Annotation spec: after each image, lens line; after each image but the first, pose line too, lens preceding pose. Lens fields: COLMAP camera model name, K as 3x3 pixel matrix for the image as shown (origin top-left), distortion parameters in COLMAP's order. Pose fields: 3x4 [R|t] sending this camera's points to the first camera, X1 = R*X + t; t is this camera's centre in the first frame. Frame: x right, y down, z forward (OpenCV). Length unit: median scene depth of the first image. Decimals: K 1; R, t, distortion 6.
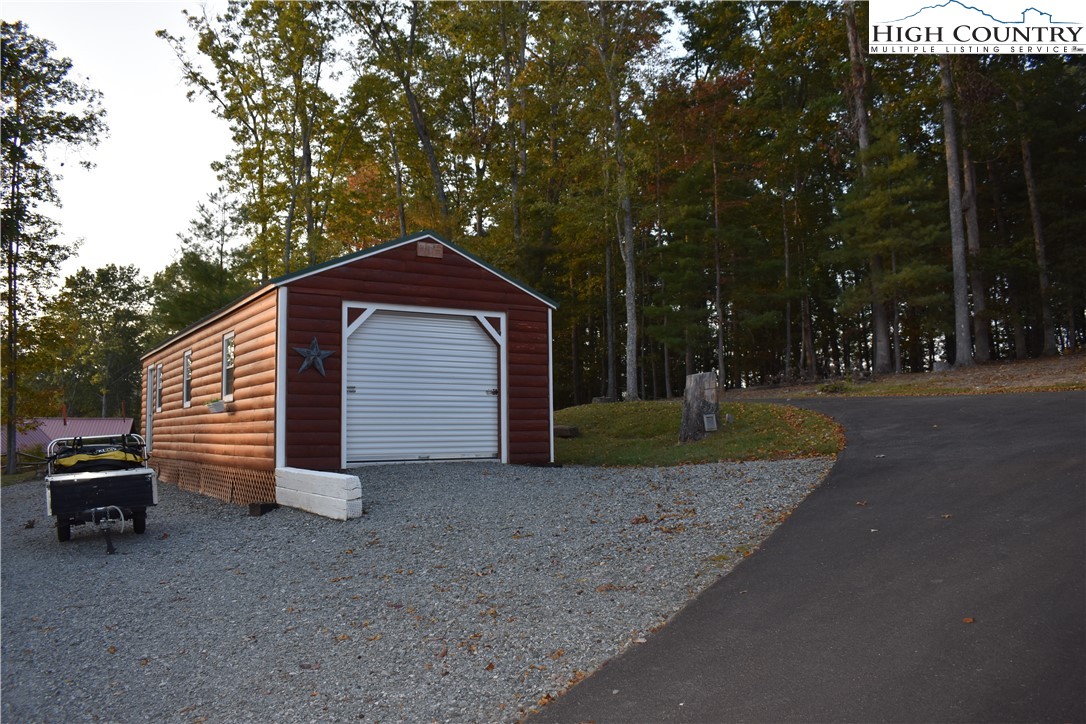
lens RADIAL K [[850.7, 0, 543.4], [0, 850.7, 362.9], [0, 0, 1]] dist [-0.083314, -0.003192]
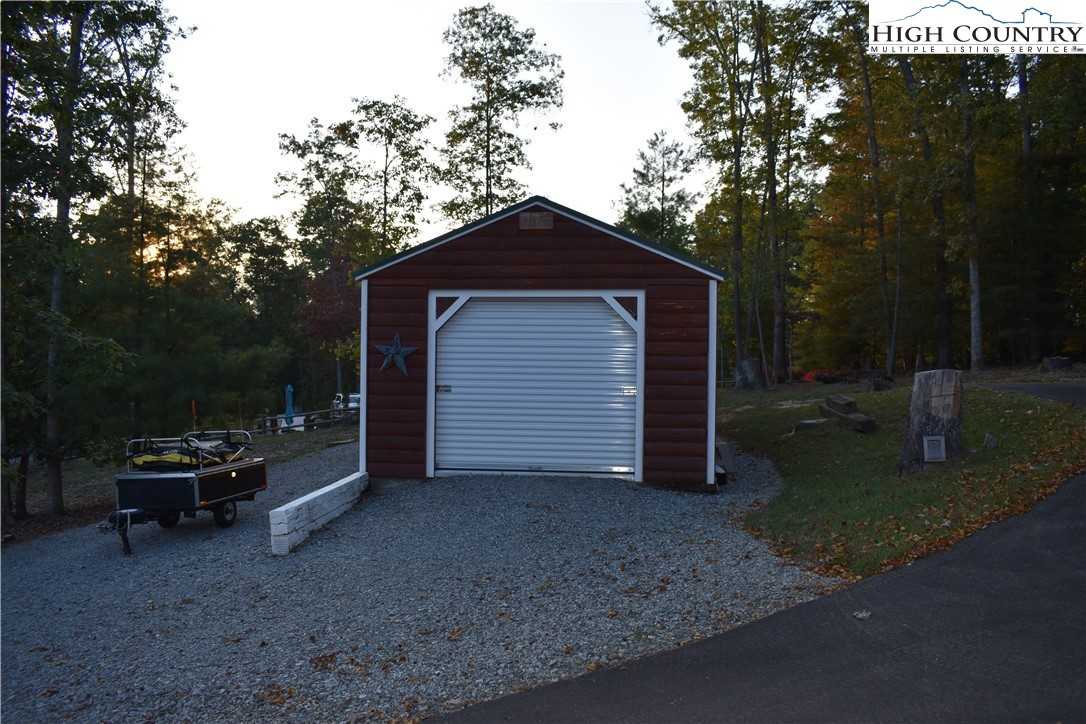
lens RADIAL K [[850.7, 0, 542.9], [0, 850.7, 361.0], [0, 0, 1]] dist [-0.083314, -0.003192]
pose [[0.783574, 0.022925, -0.620875, 0.357648], [0.030211, 0.996731, 0.074931, -0.053822], [0.620563, -0.077471, 0.780320, 0.319011]]
